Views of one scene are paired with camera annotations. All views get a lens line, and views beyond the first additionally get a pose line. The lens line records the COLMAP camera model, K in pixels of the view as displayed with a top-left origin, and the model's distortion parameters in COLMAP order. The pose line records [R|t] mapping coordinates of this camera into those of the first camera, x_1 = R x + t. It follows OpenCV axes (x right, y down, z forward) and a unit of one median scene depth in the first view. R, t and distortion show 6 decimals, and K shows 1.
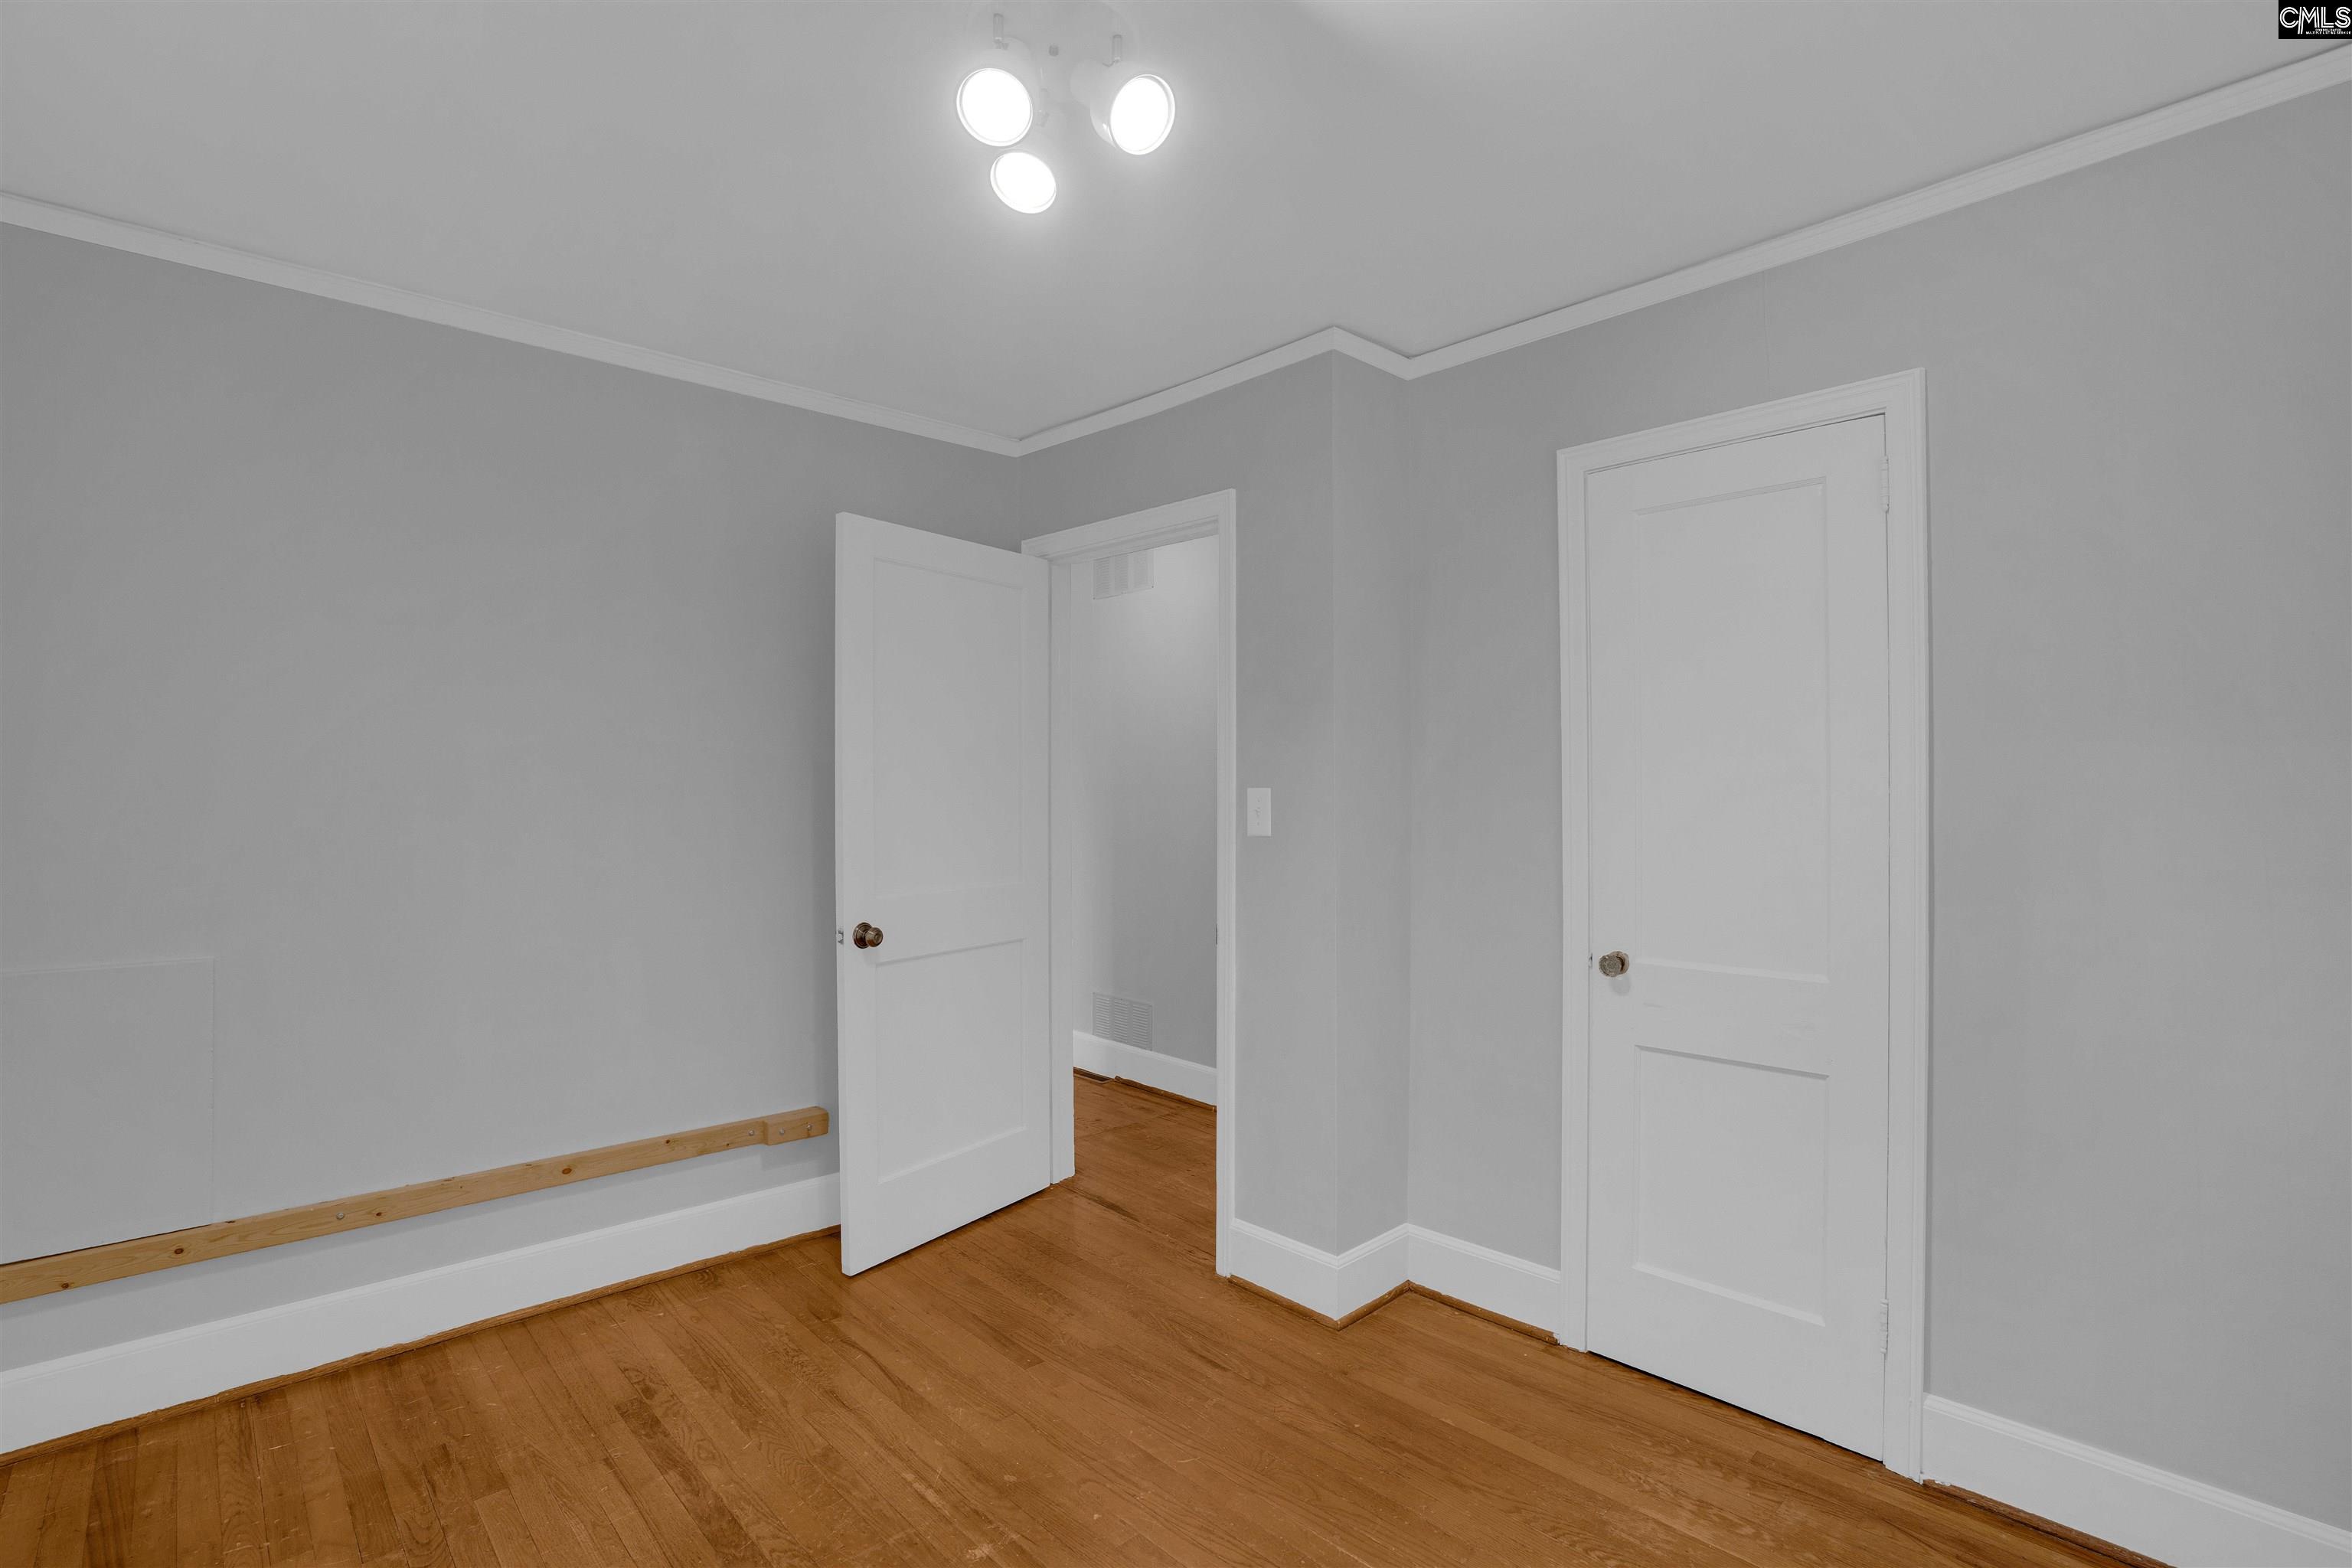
lens RADIAL K [[1098.6, 0, 1172.1], [0, 1098.6, 780.8], [0, 0, 1]] dist [-0.065656, 0.022564]
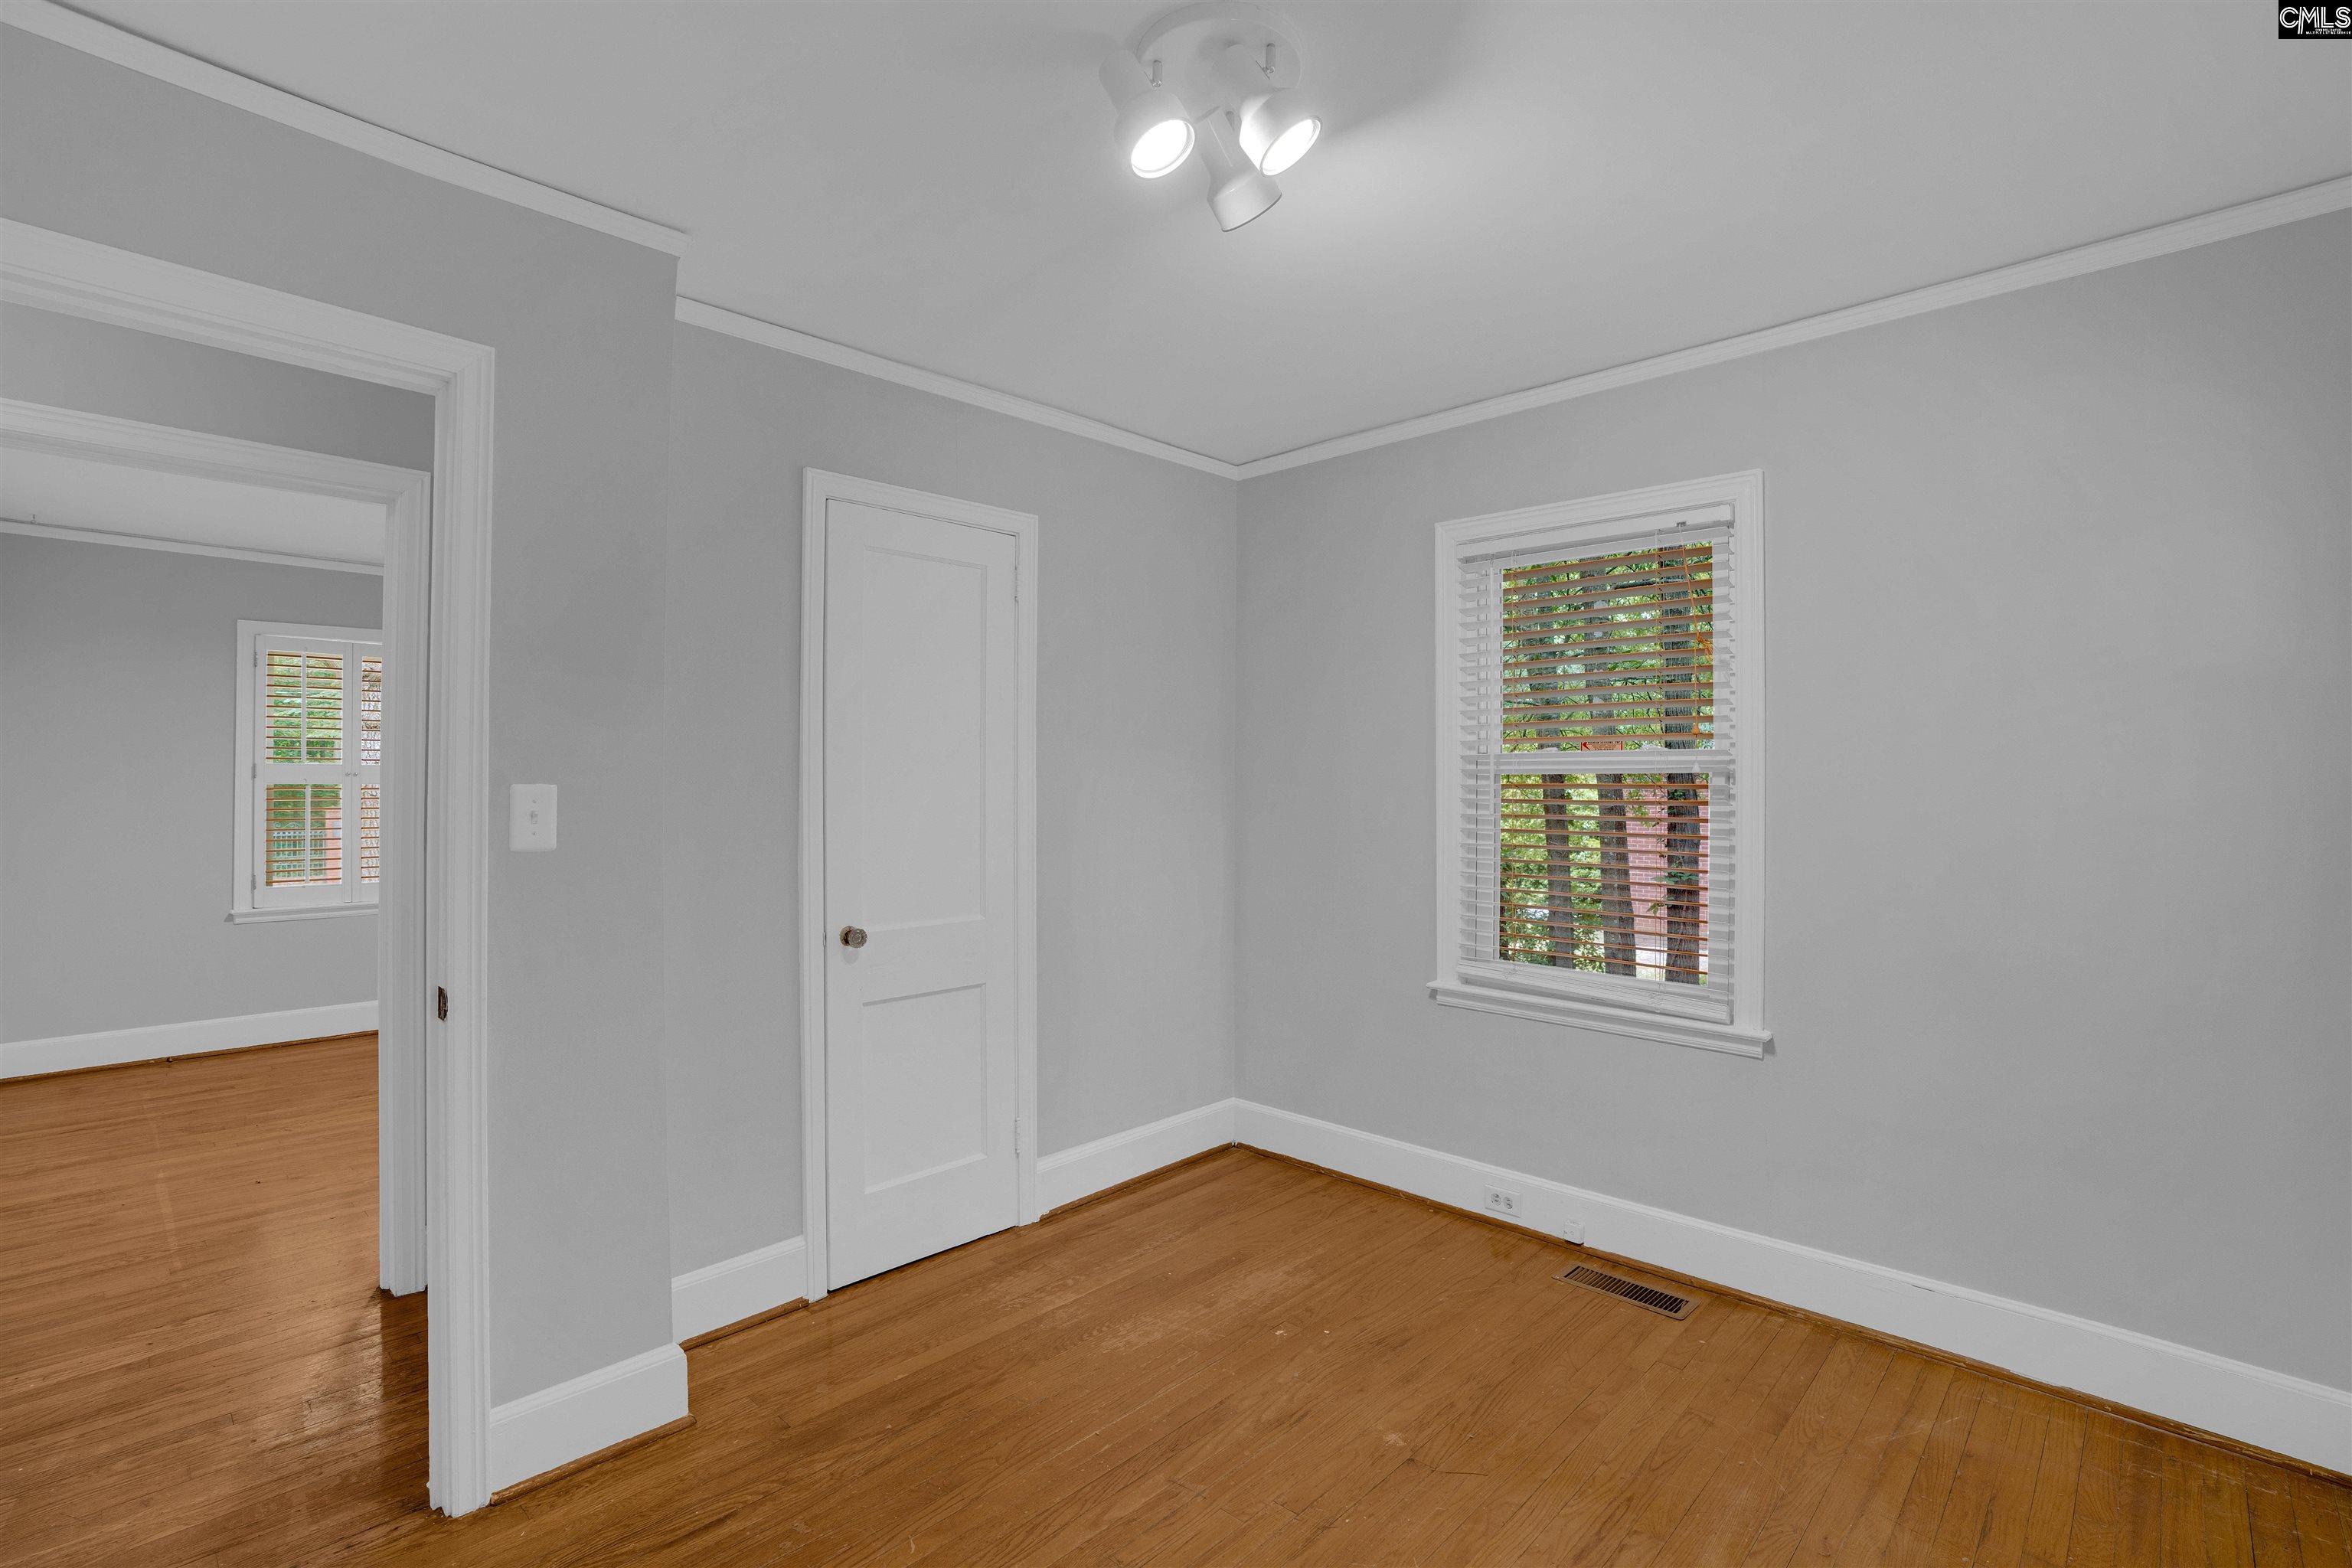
lens RADIAL K [[1098.6, 0, 1169.3], [0, 1098.6, 779.9], [0, 0, 1]] dist [-0.065656, 0.022564]
pose [[-0.057112, 0.001503, 0.998367, -0.758477], [-0.003686, 0.999992, -0.001716, 0.004389], [-0.998361, -0.003778, -0.057106, 0.731041]]
